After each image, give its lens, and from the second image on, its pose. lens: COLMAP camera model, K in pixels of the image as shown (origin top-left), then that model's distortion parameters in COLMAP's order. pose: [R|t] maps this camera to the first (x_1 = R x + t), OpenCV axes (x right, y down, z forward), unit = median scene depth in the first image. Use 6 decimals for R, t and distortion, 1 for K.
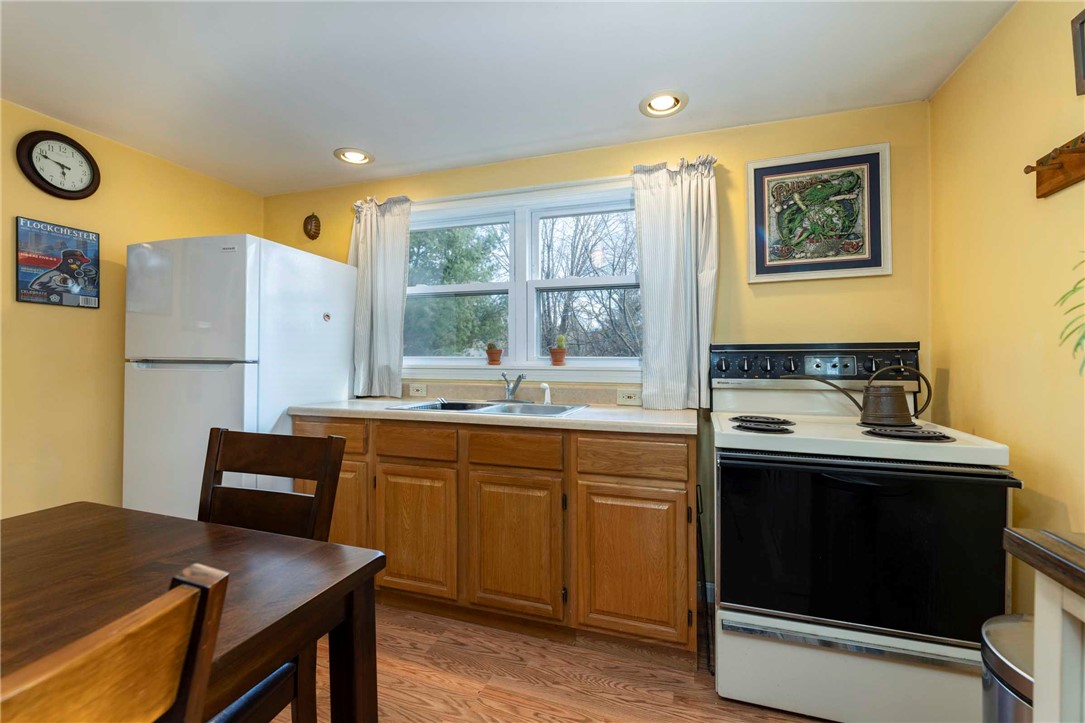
lens RADIAL K [[444.4, 0, 538.3], [0, 444.4, 356.3], [0, 0, 1]] dist [0.001926, -0.000058]
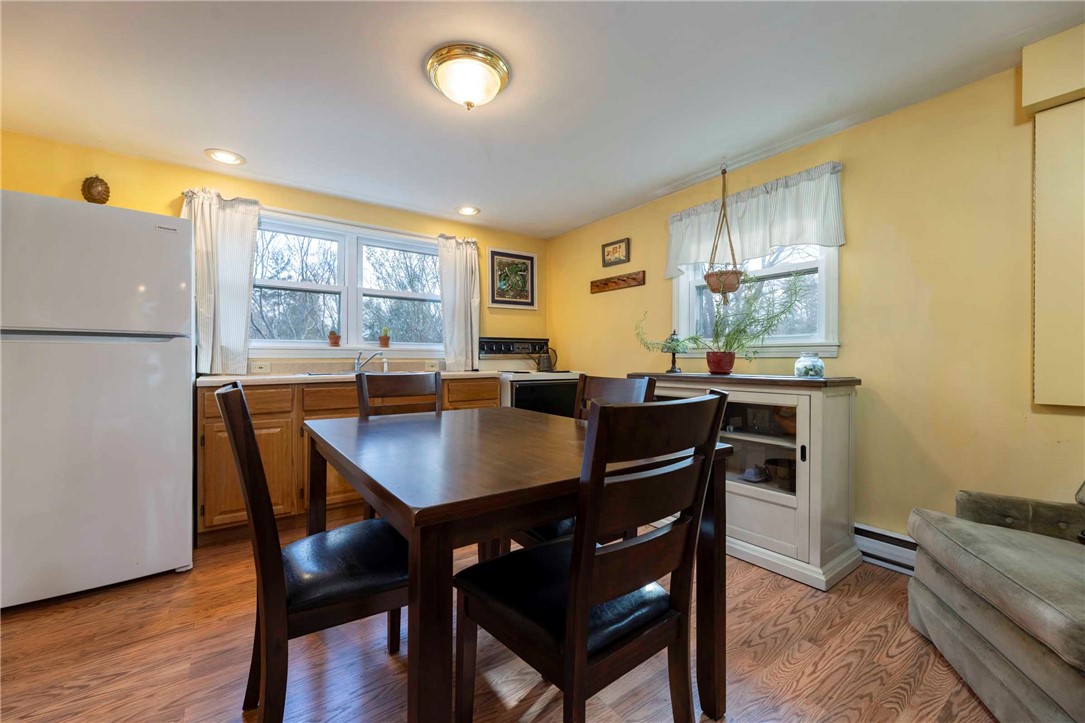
lens RADIAL K [[437.6, 0, 542.1], [0, 437.6, 357.9], [0, 0, 1]] dist [-0.009526, -0.000238]
pose [[0.576727, -0.006103, 0.816914, -1.026737], [-0.008560, 0.999872, 0.013513, 0.037303], [-0.816892, -0.014787, 0.576601, -0.346452]]
